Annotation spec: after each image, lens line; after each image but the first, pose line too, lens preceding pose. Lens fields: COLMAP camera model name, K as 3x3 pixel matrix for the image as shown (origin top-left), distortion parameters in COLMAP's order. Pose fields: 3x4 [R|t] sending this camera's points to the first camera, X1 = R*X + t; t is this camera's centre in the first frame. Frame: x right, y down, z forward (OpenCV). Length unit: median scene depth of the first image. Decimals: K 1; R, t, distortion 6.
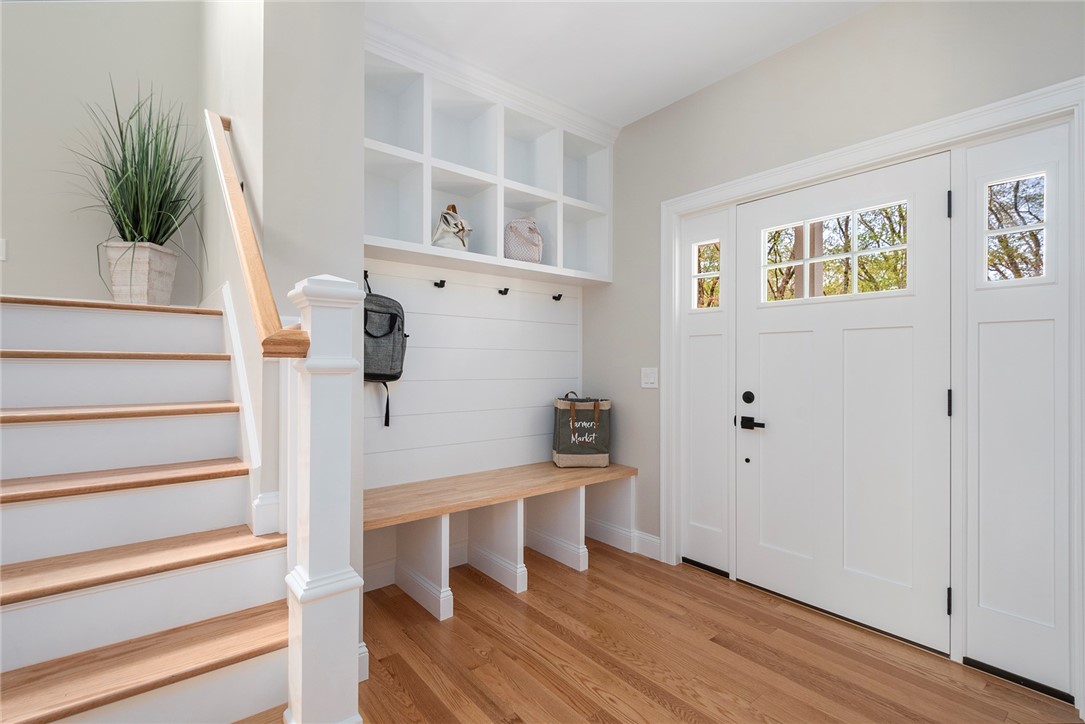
lens RADIAL K [[523.5, 0, 542.2], [0, 523.5, 360.4], [0, 0, 1]] dist [0.002513, -0.000545]
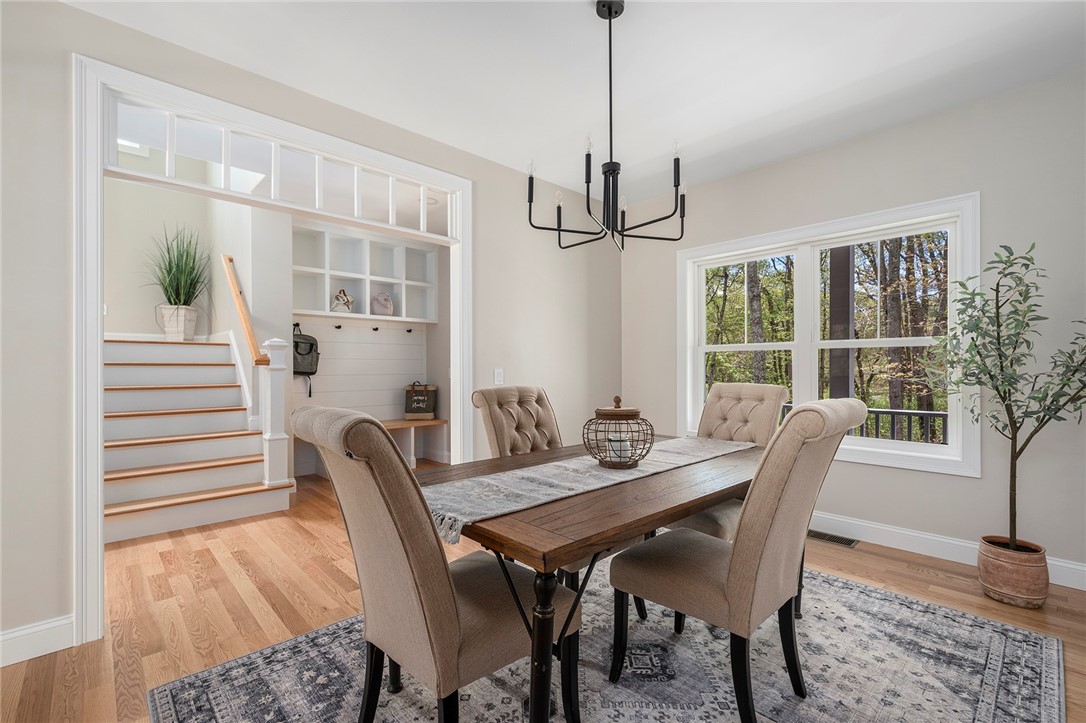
lens RADIAL K [[489.4, 0, 543.5], [0, 489.4, 368.4], [0, 0, 1]] dist [0.001957, 0.001073]
pose [[0.996341, -0.005686, 0.085275, 0.436078], [0.004773, 0.999929, 0.010900, -0.004578], [-0.085331, -0.010453, 0.996298, -0.958981]]
